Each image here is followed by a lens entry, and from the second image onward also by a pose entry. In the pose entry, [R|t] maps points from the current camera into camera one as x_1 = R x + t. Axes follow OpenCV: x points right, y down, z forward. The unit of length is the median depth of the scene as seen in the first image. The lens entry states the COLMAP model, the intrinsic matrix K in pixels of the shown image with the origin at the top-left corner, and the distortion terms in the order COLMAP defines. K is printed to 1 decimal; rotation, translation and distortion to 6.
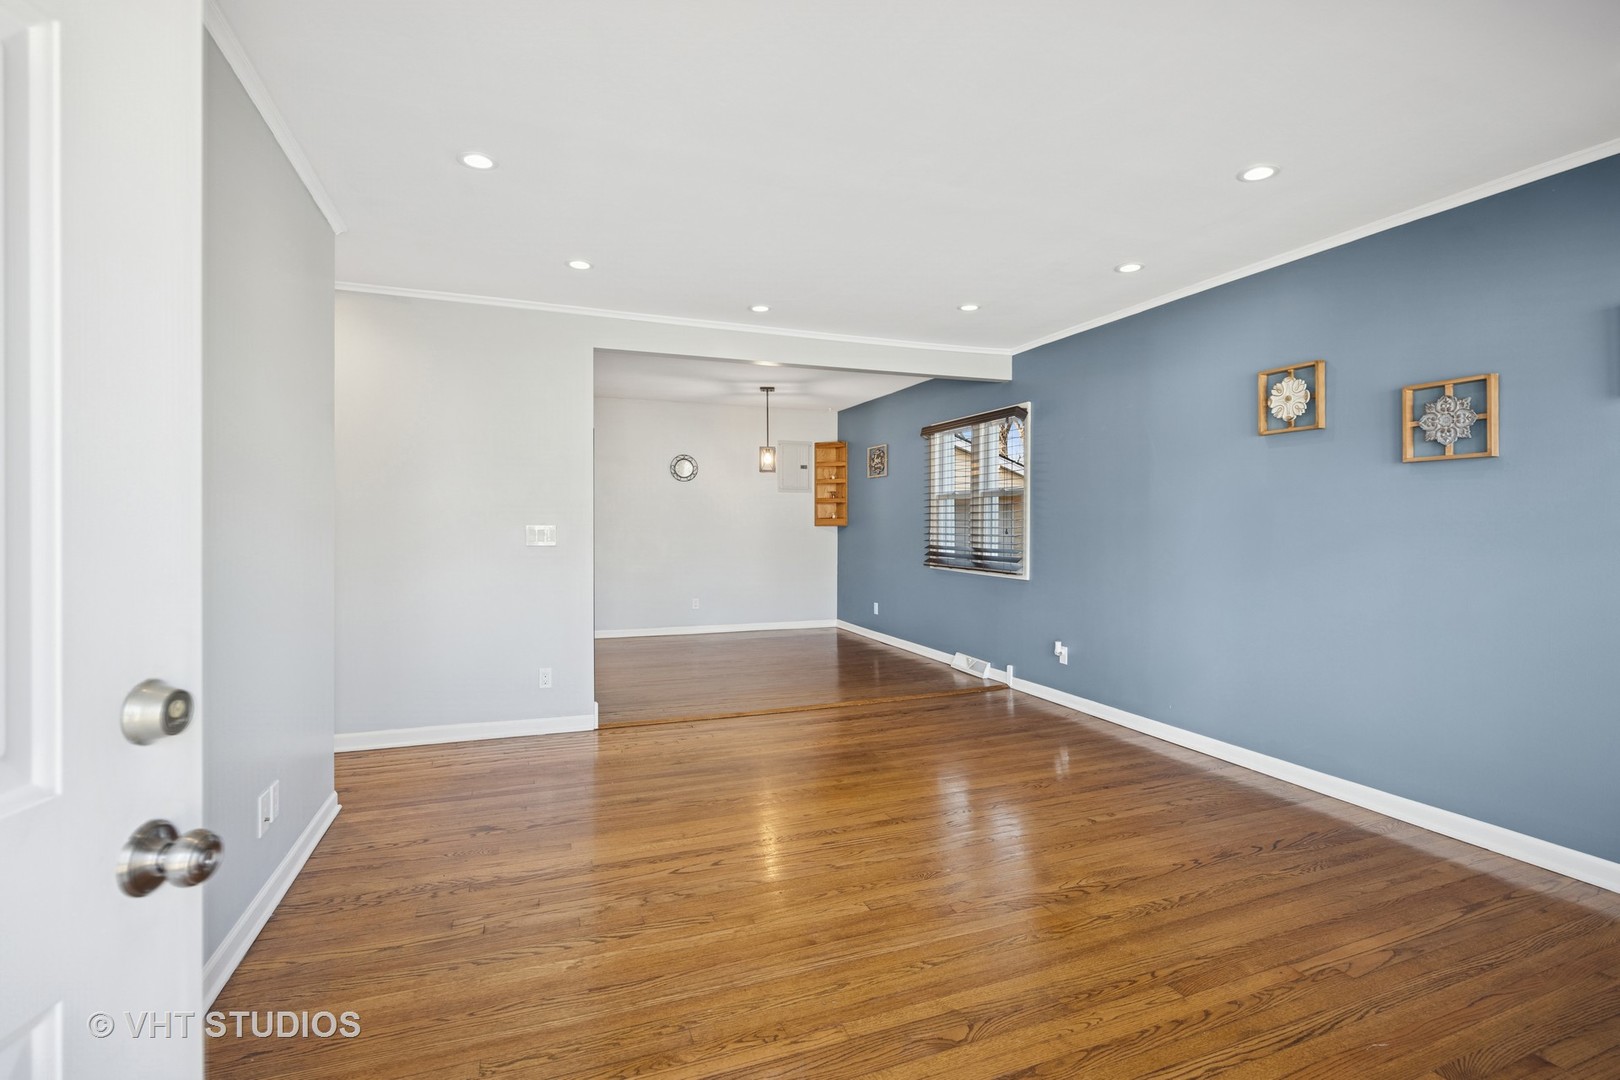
lens RADIAL K [[737.3, 0, 825.9], [0, 737.3, 540.9], [0, 0, 1]] dist [-0.002166, -0.000091]
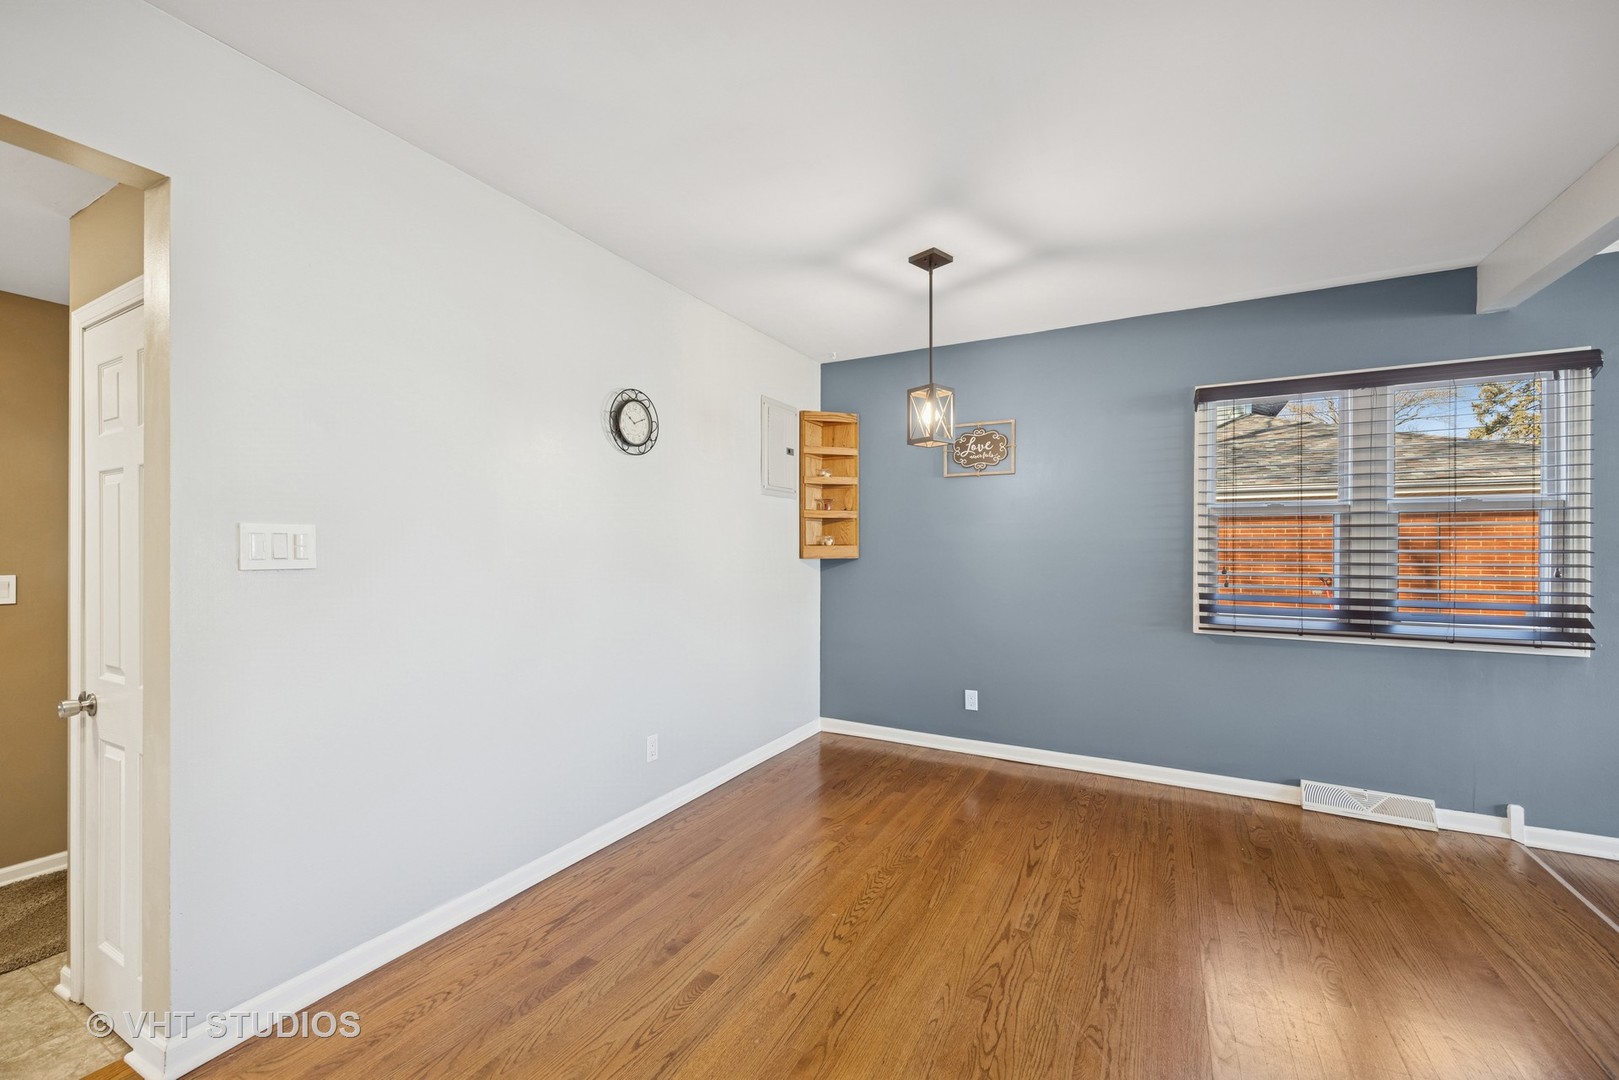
lens RADIAL K [[645.5, 0, 817.6], [0, 645.5, 549.4], [0, 0, 1]] dist [0.020952, 0.000324]
pose [[0.760340, -0.004920, 0.649507, -0.324051], [0.016402, 0.999798, -0.011627, -0.021692], [-0.649318, 0.019494, 0.760267, 0.622468]]
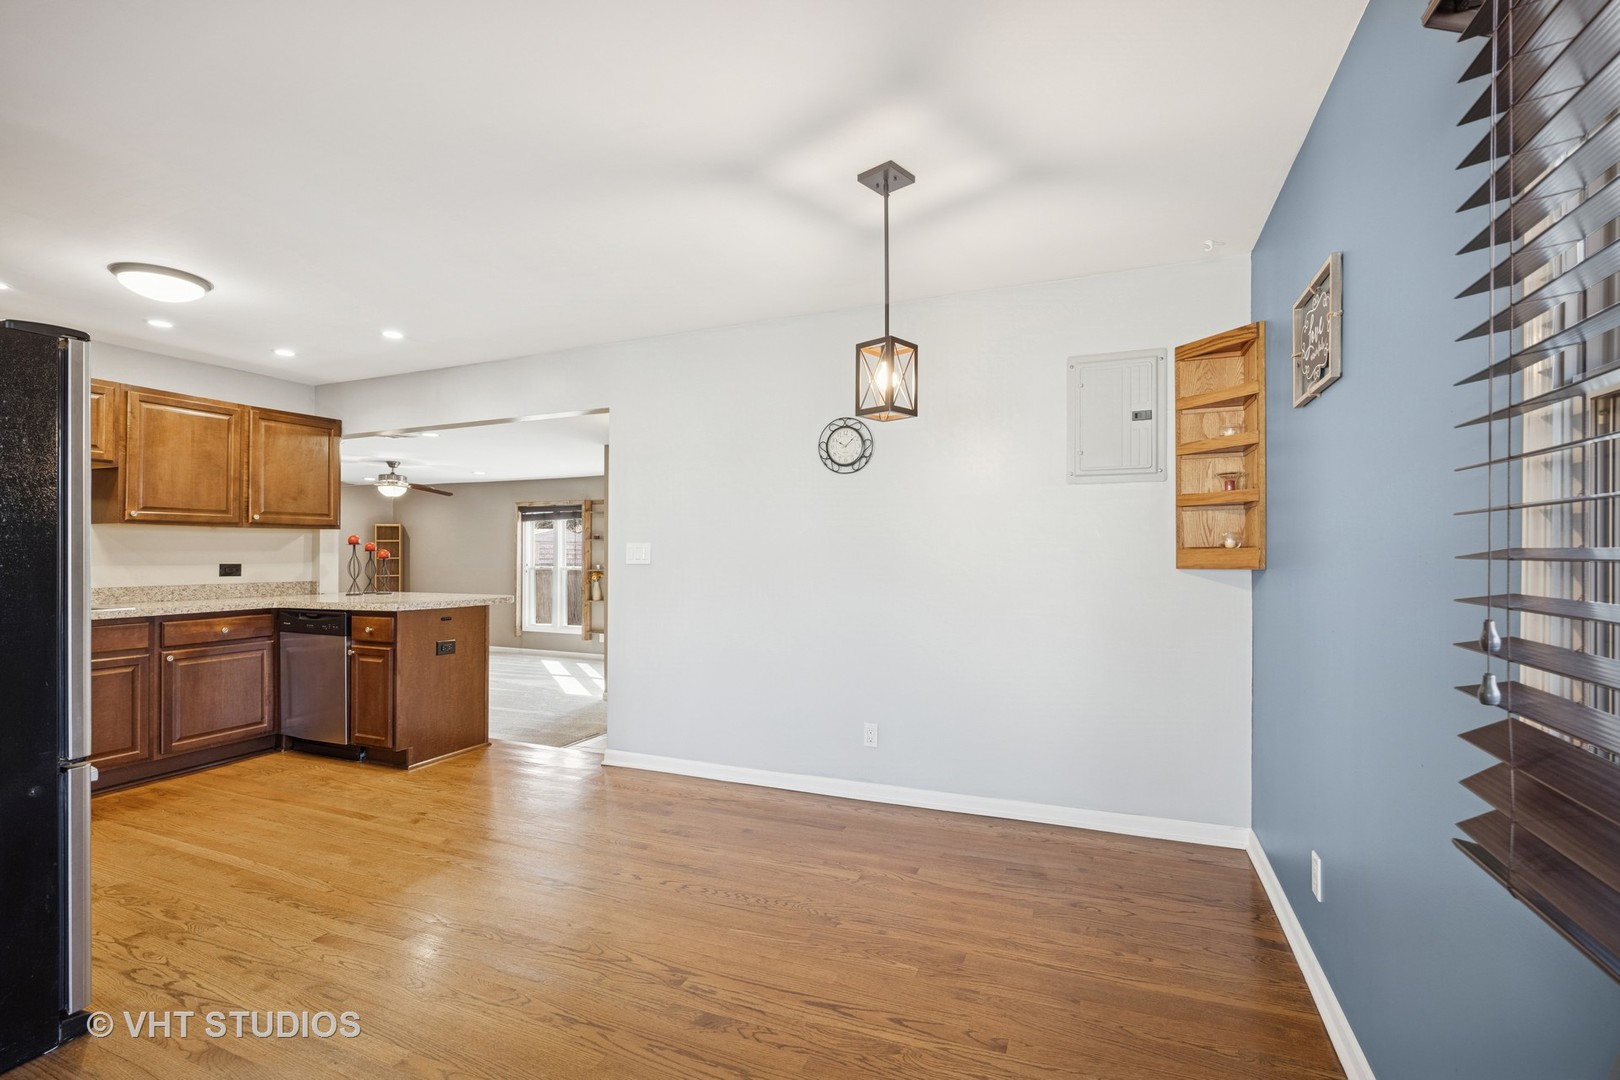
lens RADIAL K [[730.3, 0, 838.1], [0, 730.3, 550.2], [0, 0, 1]] dist [0.000109, -0.000676]
pose [[0.729294, -0.011367, -0.684106, 0.114084], [-0.011385, 0.999522, -0.028745, -0.017172], [0.684105, 0.028753, 0.728816, 0.615136]]
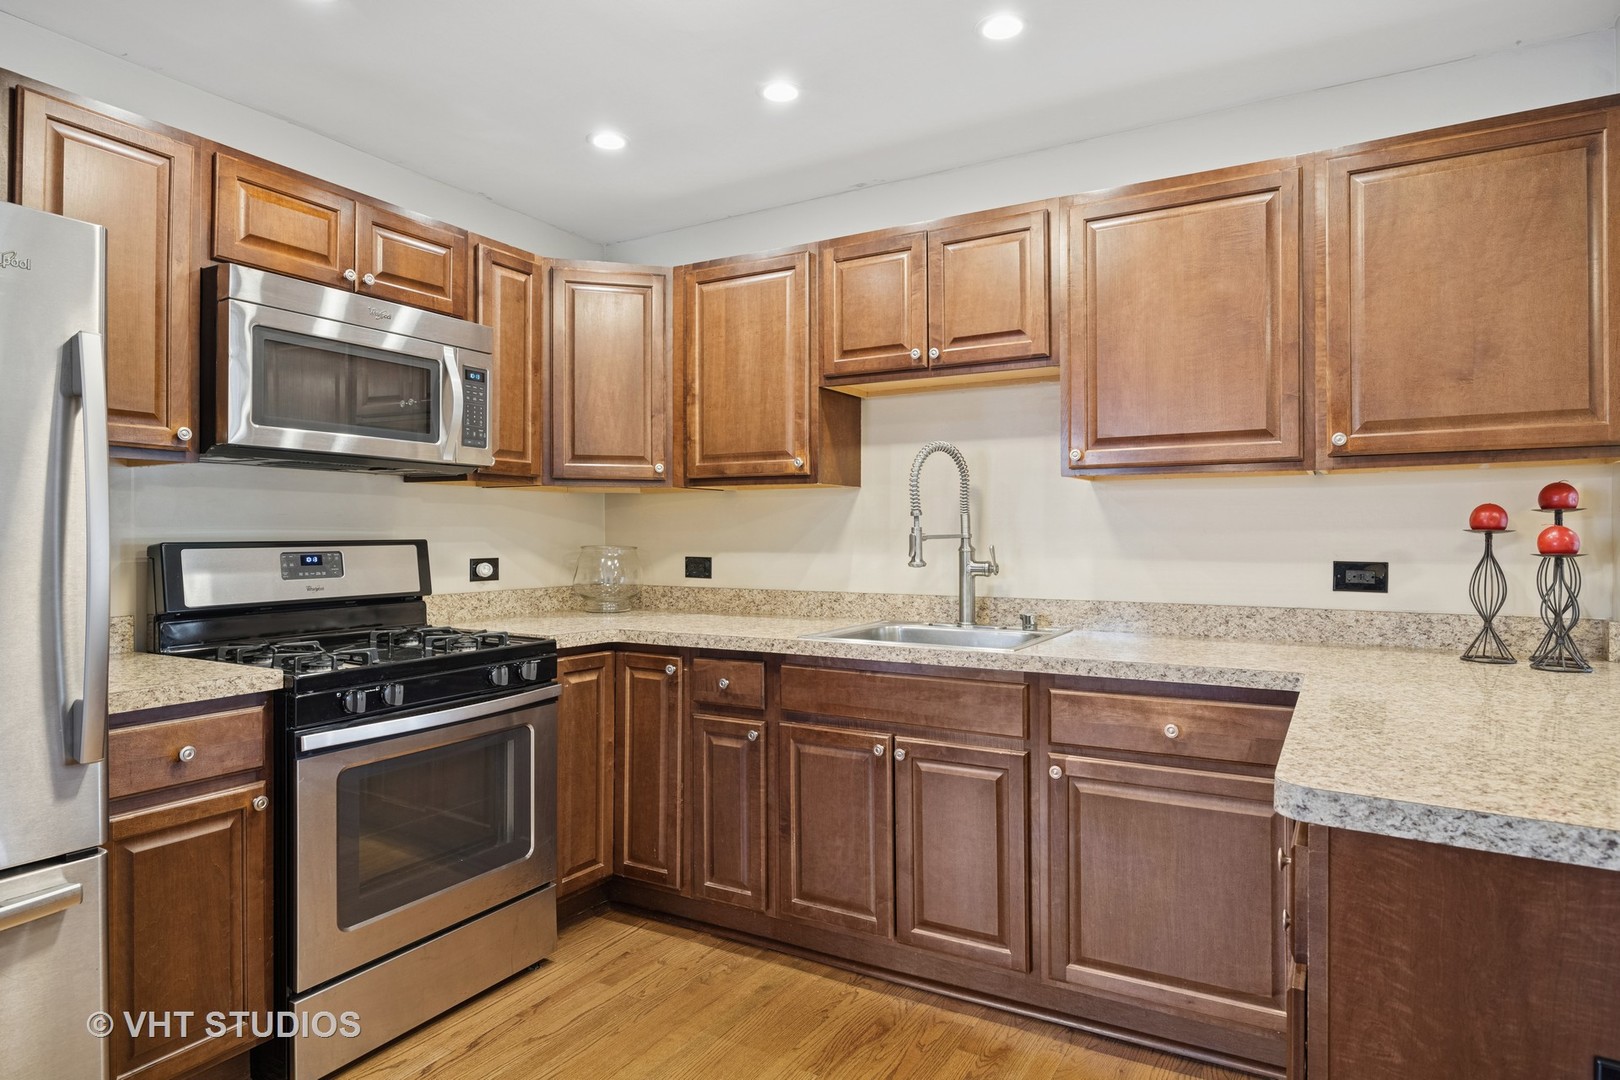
lens RADIAL K [[915.0, 0, 811.5], [0, 915.0, 532.7], [0, 0, 1]] dist [-0.010535, 0.003244]
pose [[-0.786726, -0.008389, -0.617245, -0.309198], [-0.020918, 0.999696, 0.013075, -0.026775], [0.616948, 0.023199, -0.786662, 0.829211]]
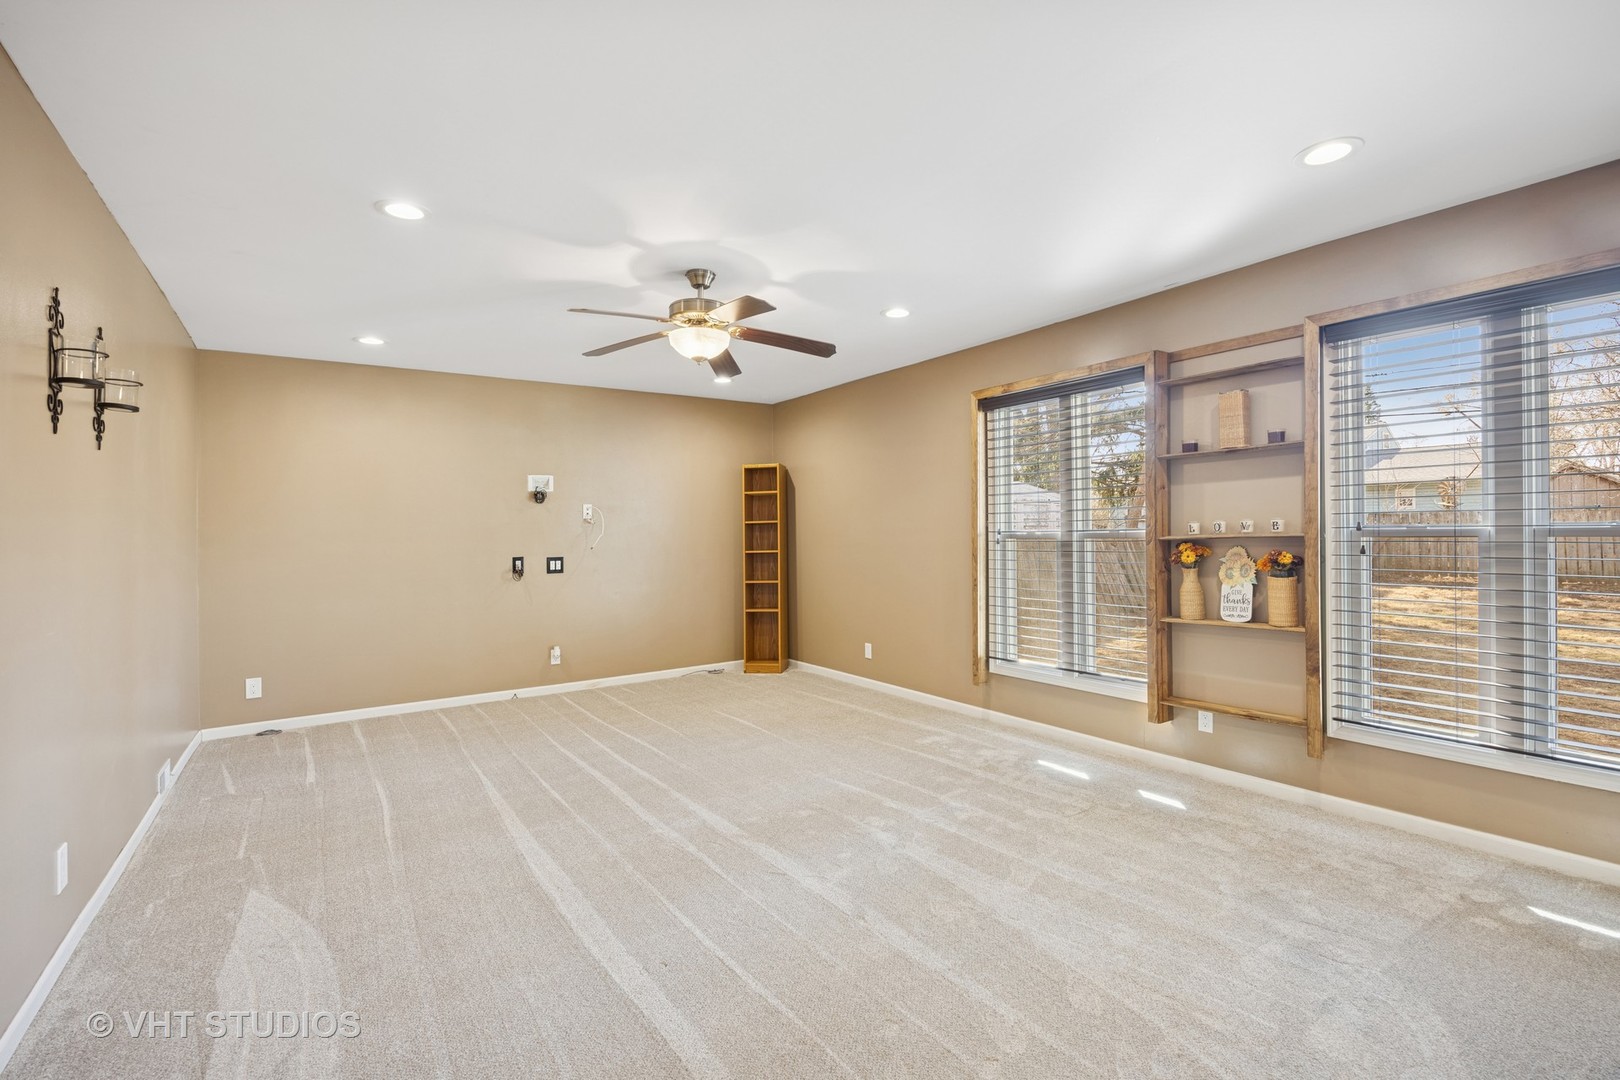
lens RADIAL K [[730.3, 0, 807.0], [0, 730.3, 539.8], [0, 0, 1]] dist [0.000109, -0.000676]
pose [[0.211175, -0.007849, -0.977417, -0.596149], [-0.011469, 0.999879, -0.010507, -0.006731], [0.977381, 0.013429, 0.211059, 0.894864]]
